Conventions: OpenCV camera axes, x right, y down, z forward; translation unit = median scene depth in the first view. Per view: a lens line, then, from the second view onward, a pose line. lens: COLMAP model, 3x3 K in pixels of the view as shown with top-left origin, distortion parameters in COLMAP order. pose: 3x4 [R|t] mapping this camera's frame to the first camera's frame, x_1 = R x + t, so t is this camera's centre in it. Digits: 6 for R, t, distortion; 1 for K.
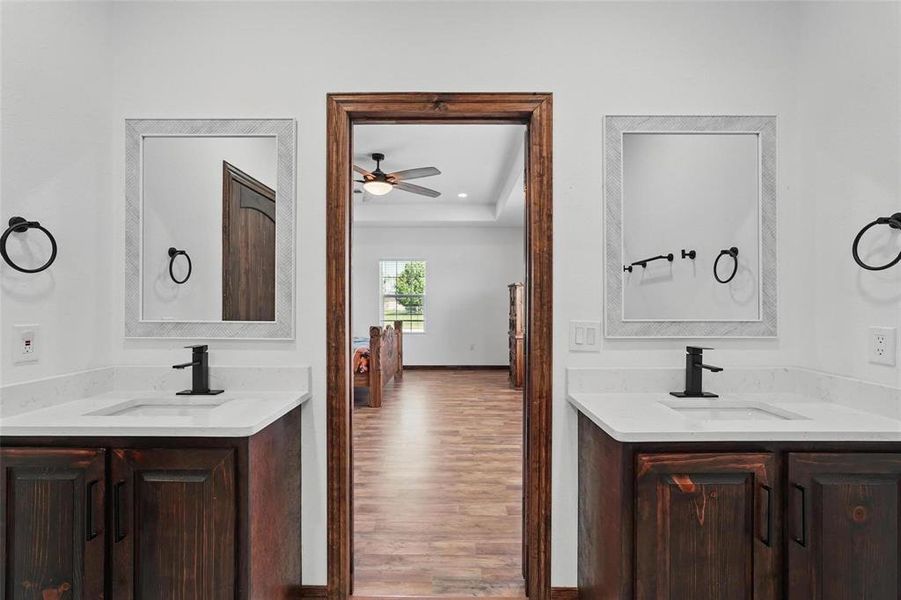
lens RADIAL K [[405.2, 0, 447.7], [0, 405.2, 305.9], [0, 0, 1]] dist [-0.001934, 0.000201]
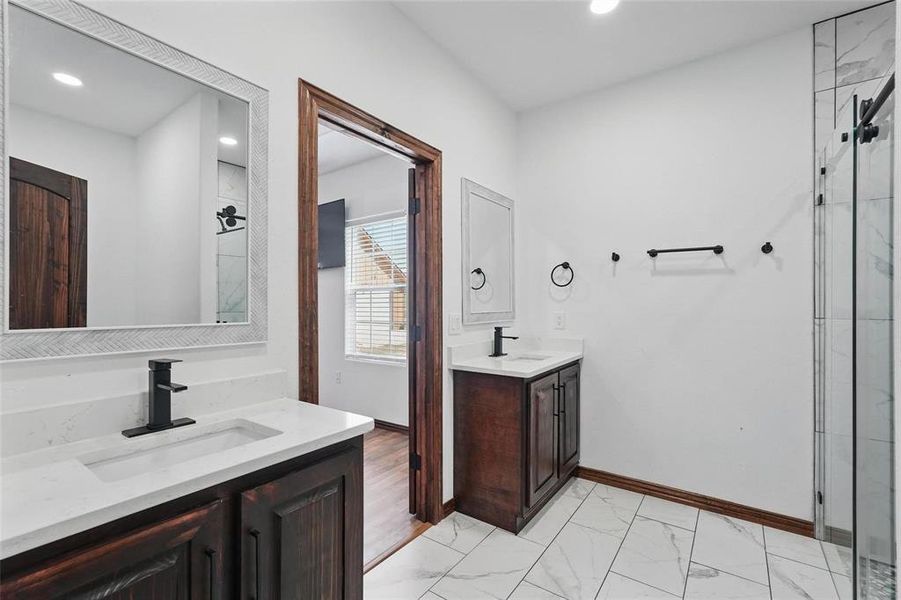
lens RADIAL K [[400.6, 0, 444.4], [0, 400.6, 302.7], [0, 0, 1]] dist [0.001015, 0.000181]
pose [[0.584750, -0.000694, 0.811213, -0.866581], [0.005910, 0.999977, -0.003404, 0.003353], [-0.811192, 0.006785, 0.584741, 0.183143]]
